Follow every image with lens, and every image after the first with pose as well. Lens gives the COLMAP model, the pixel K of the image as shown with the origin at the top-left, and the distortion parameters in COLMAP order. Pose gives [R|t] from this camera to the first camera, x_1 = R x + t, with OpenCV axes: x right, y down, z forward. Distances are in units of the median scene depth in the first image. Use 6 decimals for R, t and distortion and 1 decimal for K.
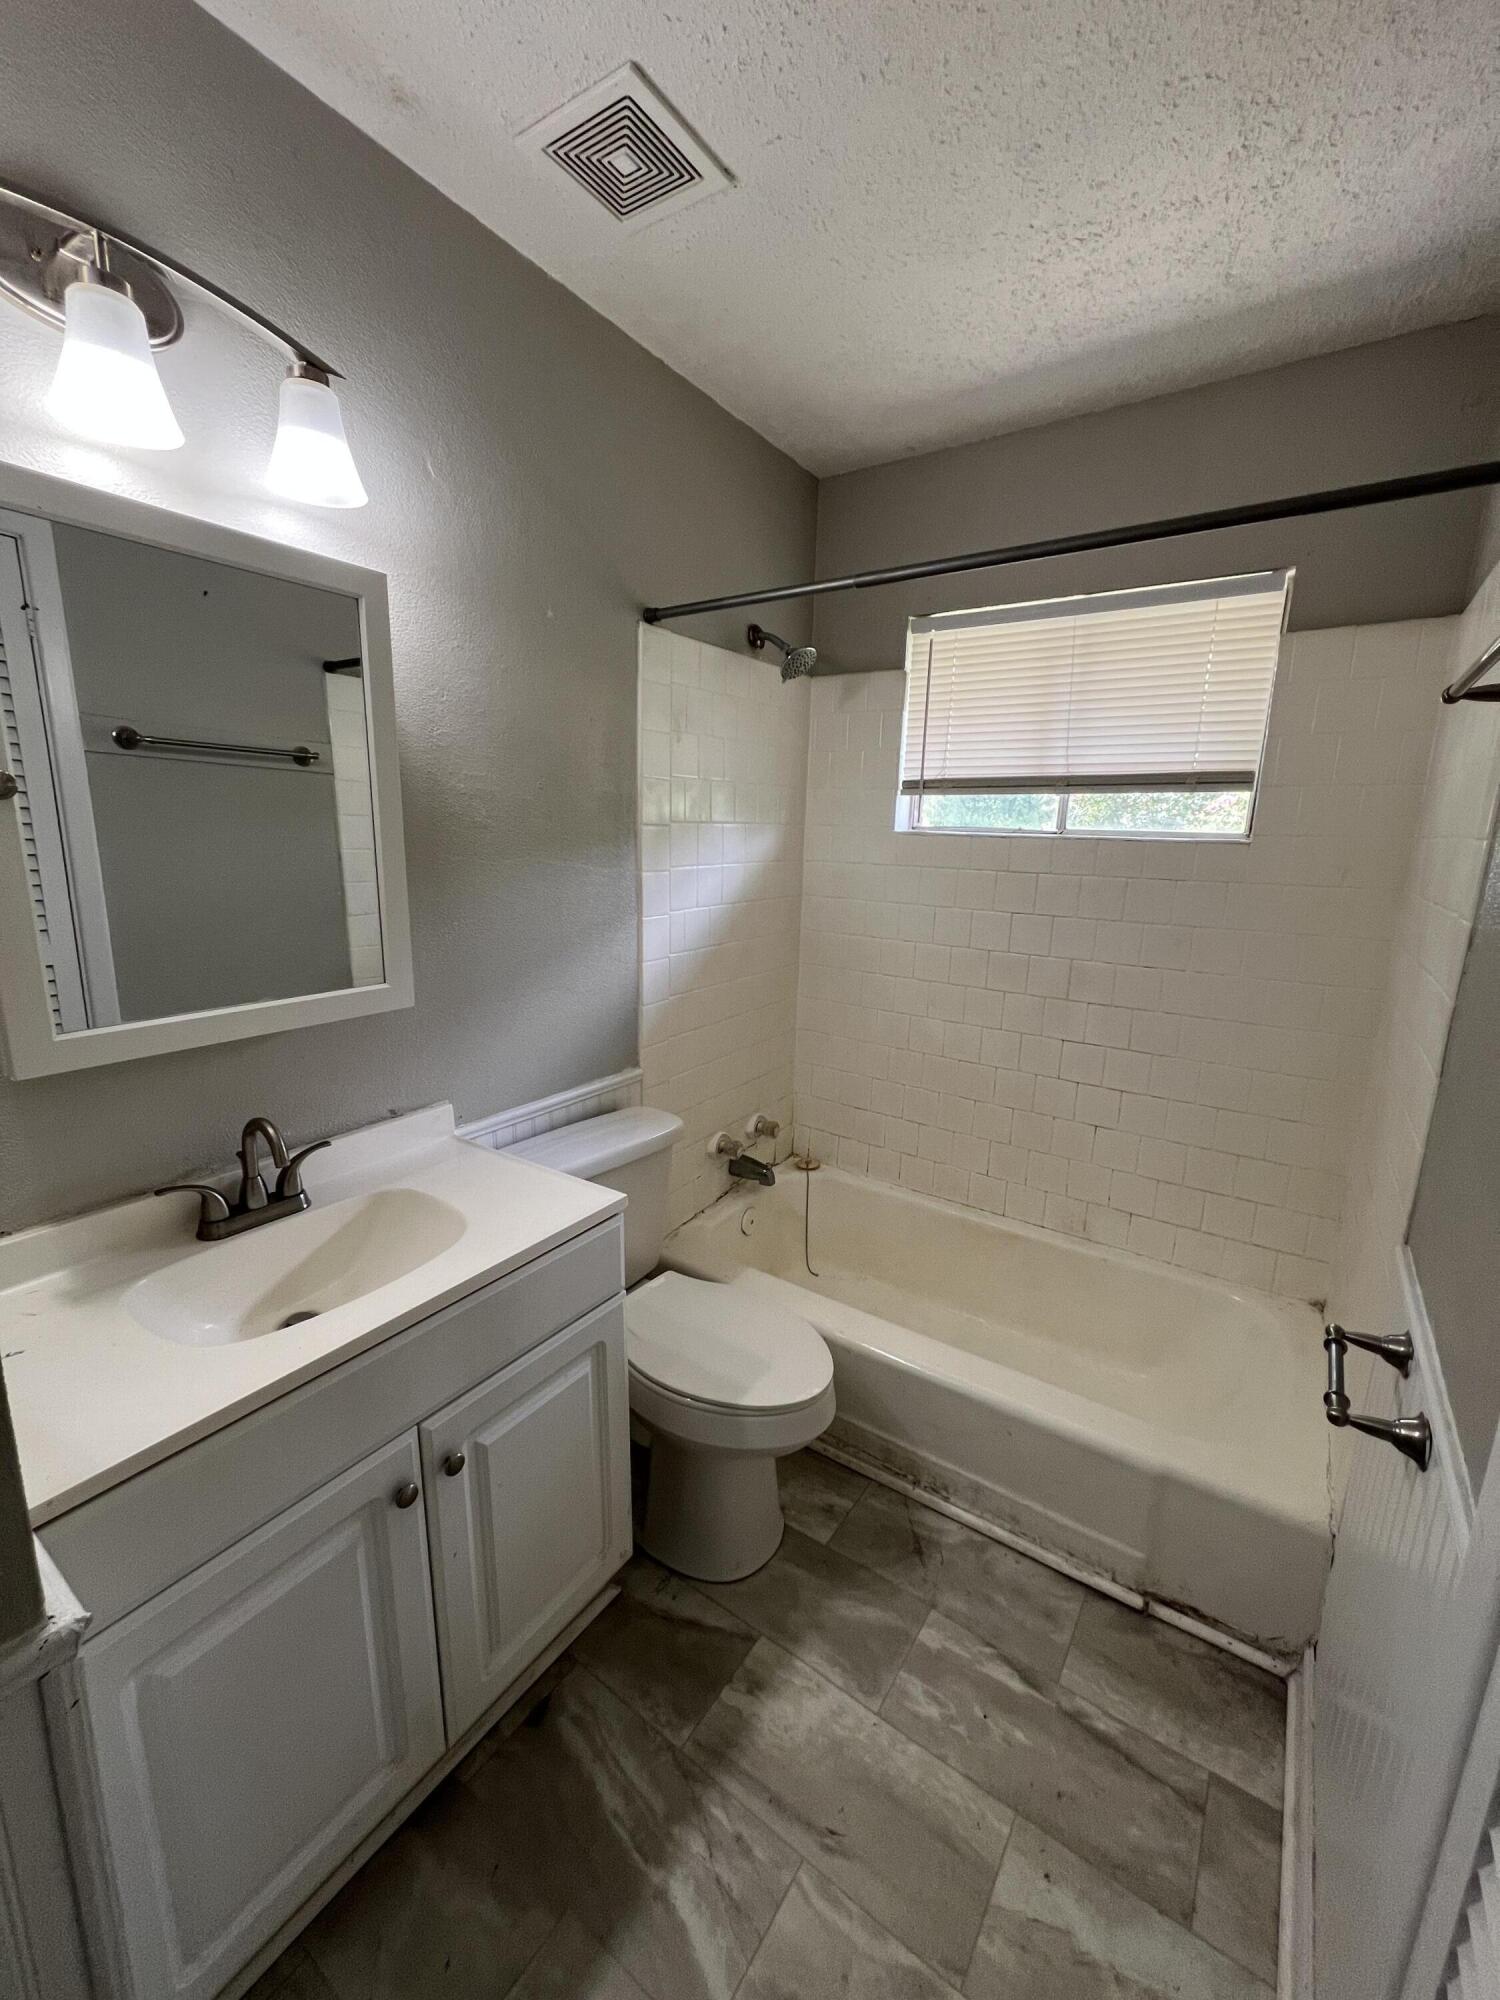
lens RADIAL K [[794.5, 0, 769.7], [0, 794.5, 1005.2], [0, 0, 1]] dist [-0.000370, -0.000076]
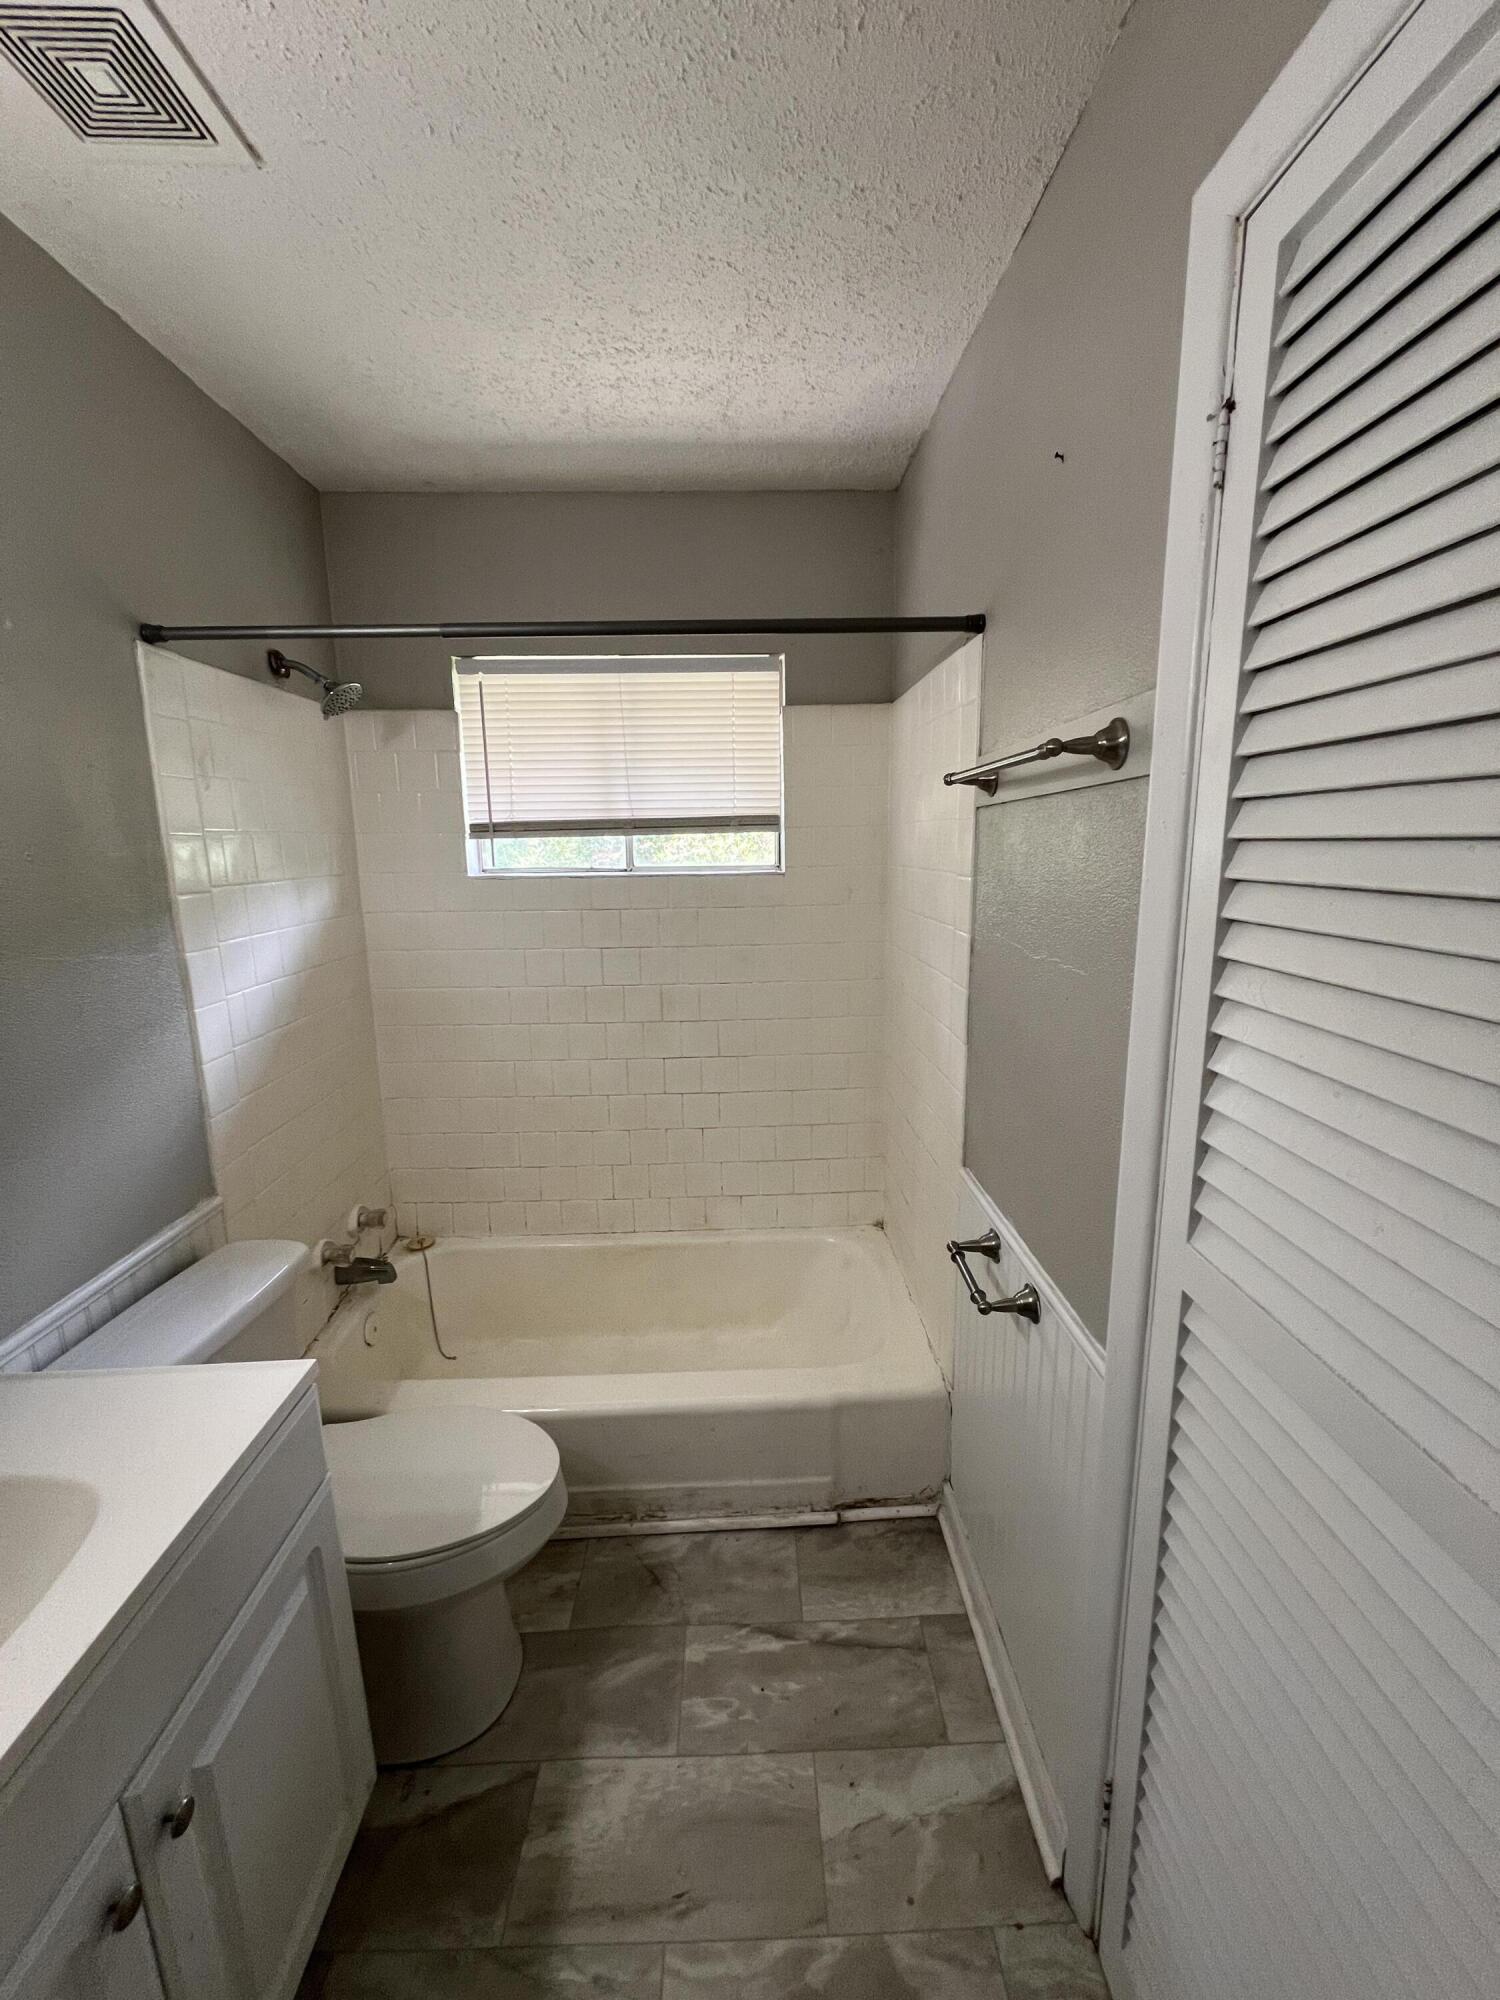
lens RADIAL K [[786.1, 0, 762.9], [0, 786.1, 1002.5], [0, 0, 1]] dist [-0.000069, -0.000073]
pose [[0.810958, -0.148254, 0.566011, -0.174067], [0.158231, 0.986890, 0.031787, -0.064386], [-0.563304, 0.063782, 0.823784, 0.039776]]
